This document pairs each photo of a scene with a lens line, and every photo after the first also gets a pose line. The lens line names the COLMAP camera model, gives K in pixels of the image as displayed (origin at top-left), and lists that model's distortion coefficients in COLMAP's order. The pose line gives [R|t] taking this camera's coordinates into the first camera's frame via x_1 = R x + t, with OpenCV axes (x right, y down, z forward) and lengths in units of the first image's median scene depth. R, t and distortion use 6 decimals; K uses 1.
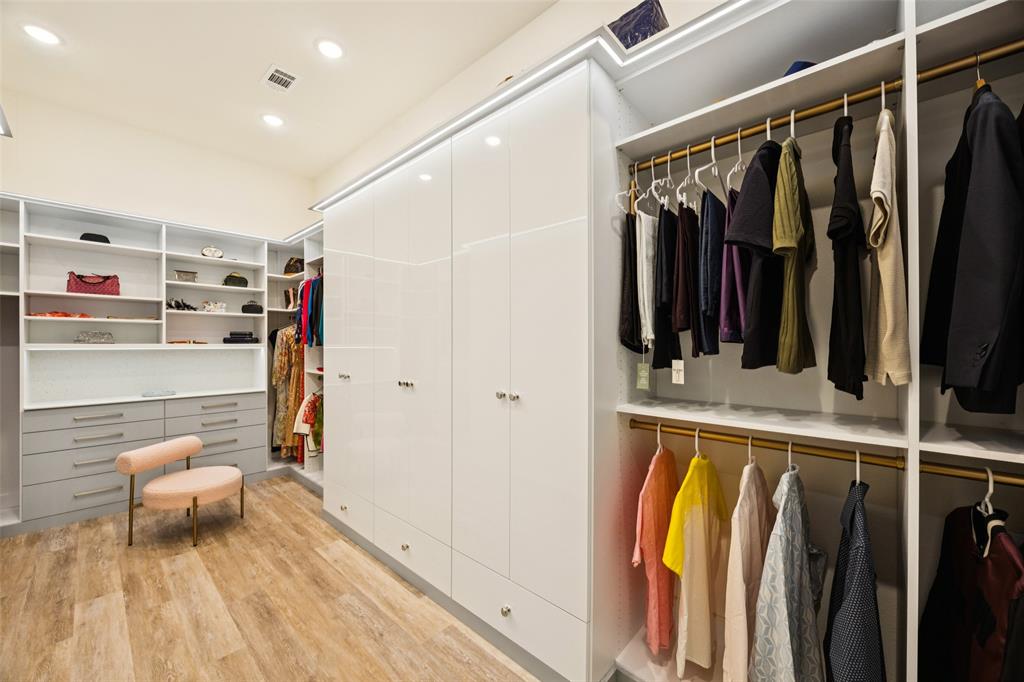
lens RADIAL K [[393.6, 0, 509.1], [0, 393.6, 342.1], [0, 0, 1]] dist [-0.002130, 0.000401]
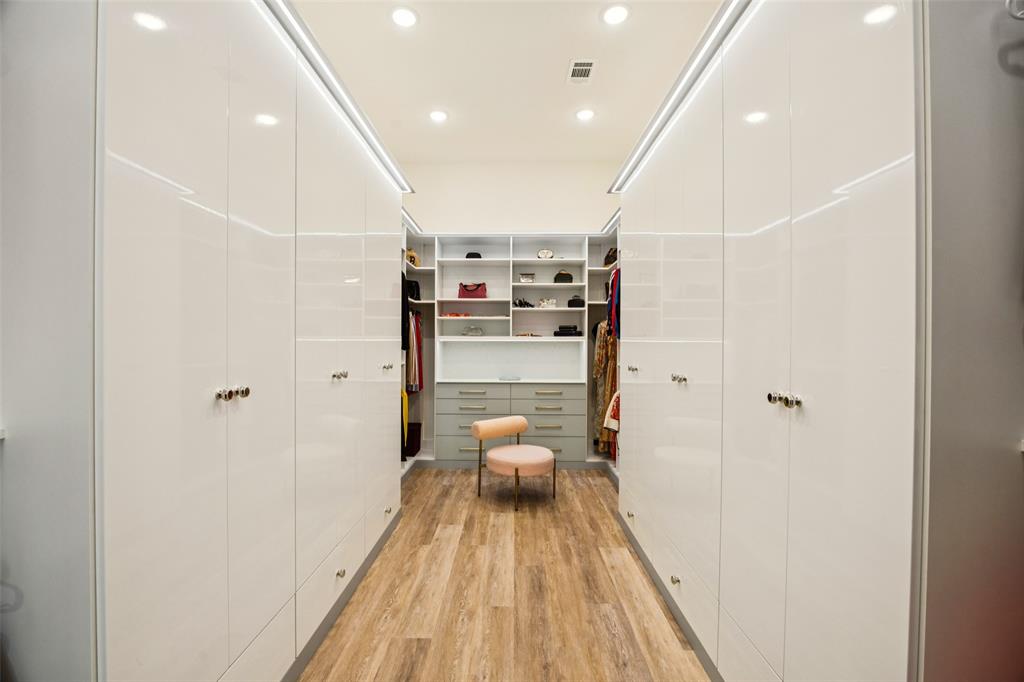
lens RADIAL K [[451.1, 0, 508.8], [0, 451.1, 342.3], [0, 0, 1]] dist [-0.007672, 0.001894]
pose [[0.659002, -0.001147, -0.752140, 0.170887], [-0.000145, 0.999999, -0.001652, 0.028784], [0.752141, 0.001198, 0.659001, 0.110287]]
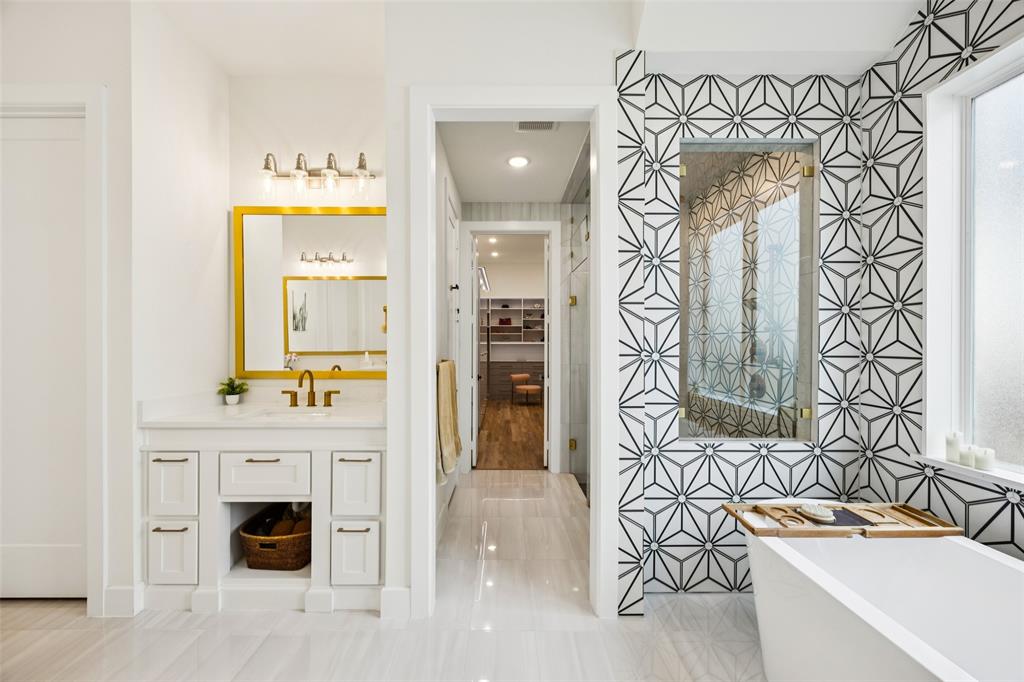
lens RADIAL K [[393.6, 0, 506.6], [0, 393.6, 348.0], [0, 0, 1]] dist [-0.002130, 0.000401]
pose [[0.679028, -0.003127, -0.734106, 1.273913], [0.003446, 0.999993, -0.001072, 0.060858], [0.734105, -0.001802, 0.679034, -1.136983]]
